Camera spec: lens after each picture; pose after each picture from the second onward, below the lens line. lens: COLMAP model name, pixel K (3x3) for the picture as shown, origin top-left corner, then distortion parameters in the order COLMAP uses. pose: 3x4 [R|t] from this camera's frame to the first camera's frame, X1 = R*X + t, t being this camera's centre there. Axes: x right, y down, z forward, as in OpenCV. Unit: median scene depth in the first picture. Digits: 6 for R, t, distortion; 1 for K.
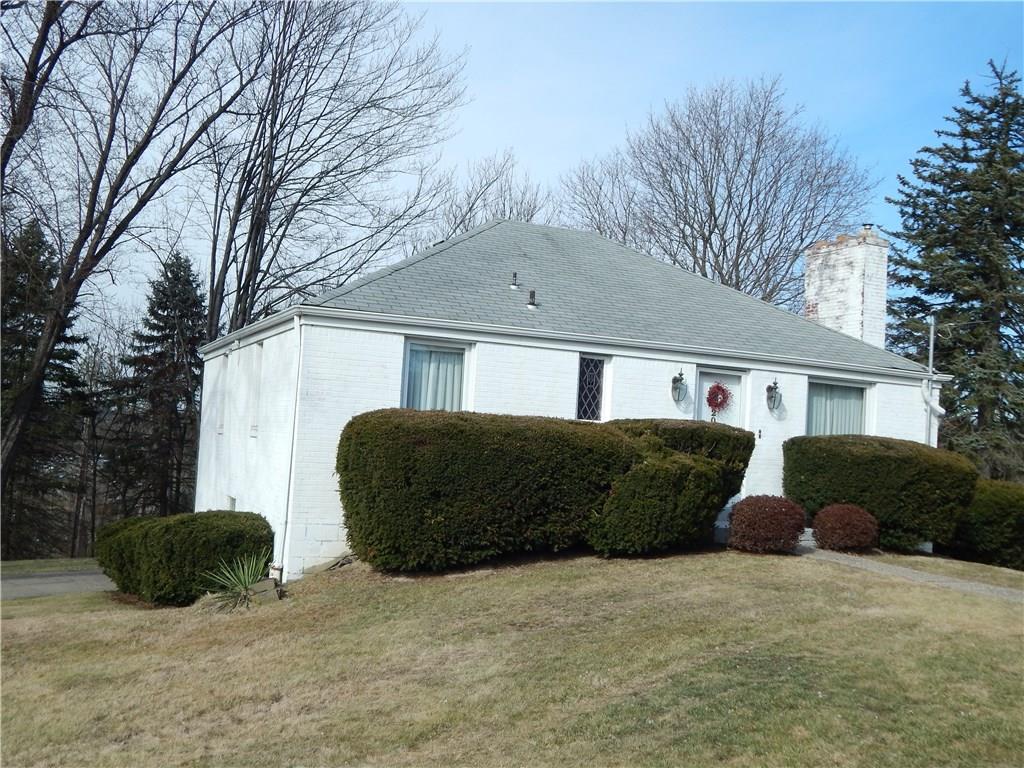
lens RADIAL K [[1013.5, 0, 513.4], [0, 1013.5, 387.2], [0, 0, 1]] dist [-0.023069, 0.000000]
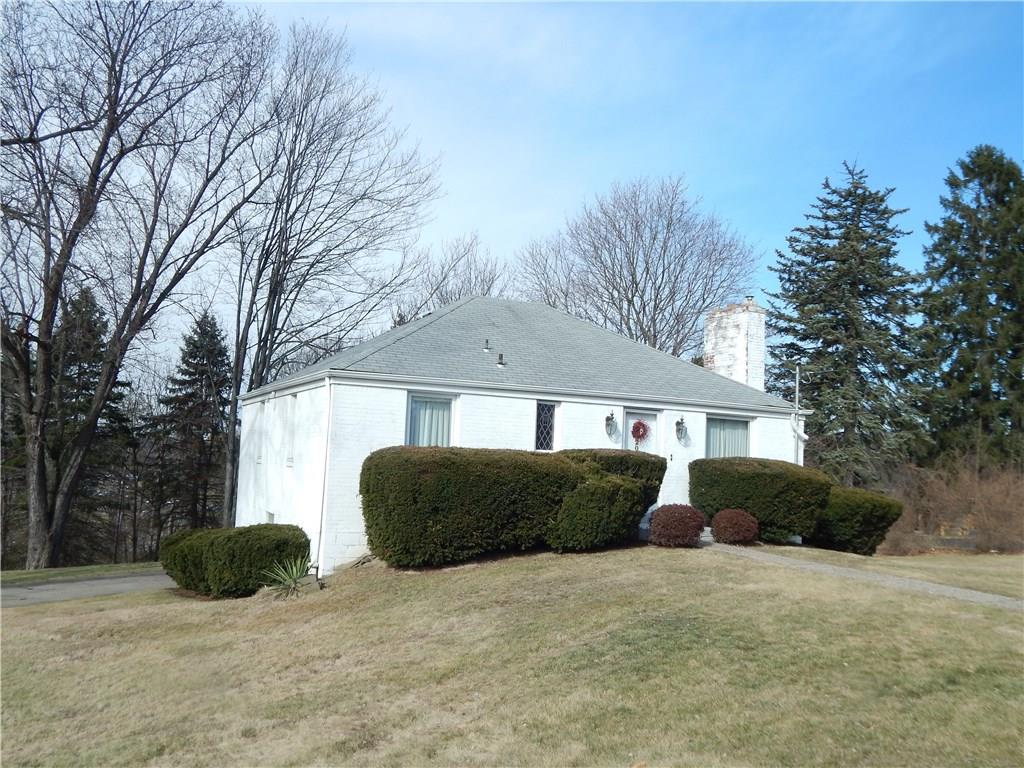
lens RADIAL K [[847.6, 0, 518.9], [0, 847.6, 380.8], [0, 0, 1]] dist [-0.034194, 0.029399]
pose [[0.998427, -0.012590, 0.054633, -0.017499], [0.014533, 0.999270, -0.035324, -0.018078], [-0.054148, 0.036062, 0.997882, -0.107165]]
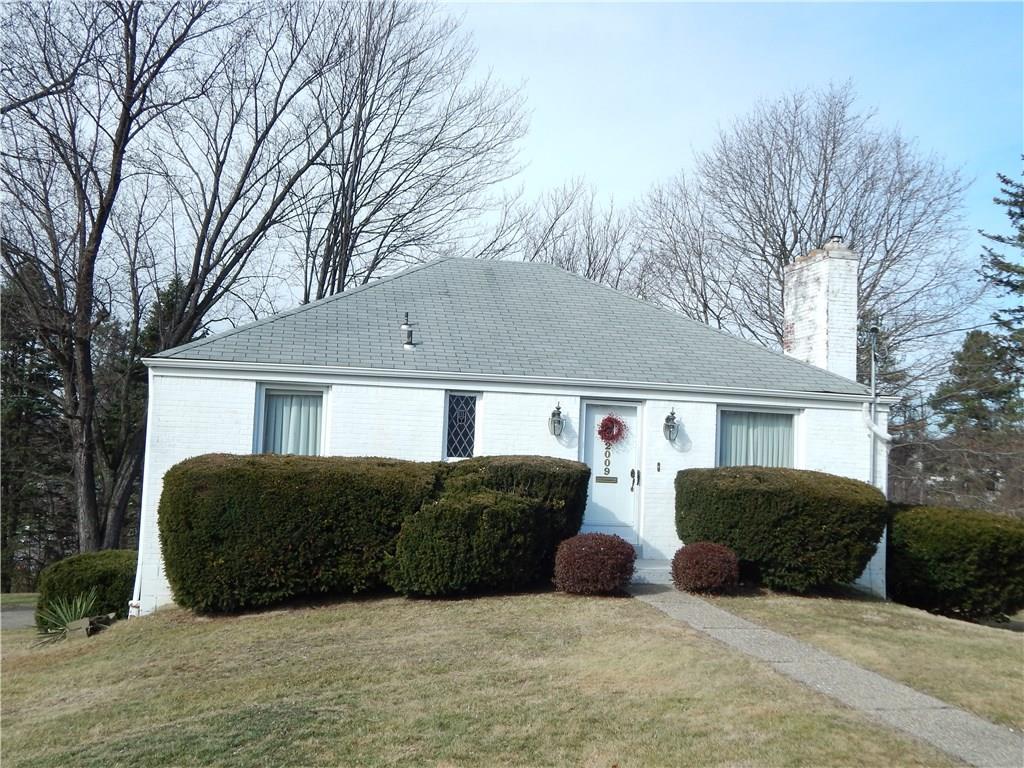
lens RADIAL K [[1013.5, 0, 561.5], [0, 1013.5, 384.8], [0, 0, 1]] dist [-0.023069, 0.000000]
pose [[0.977899, -0.036436, -0.205876, 0.343949], [0.031172, 0.999100, -0.028755, -0.006519], [0.206739, 0.021701, 0.978155, 0.042004]]
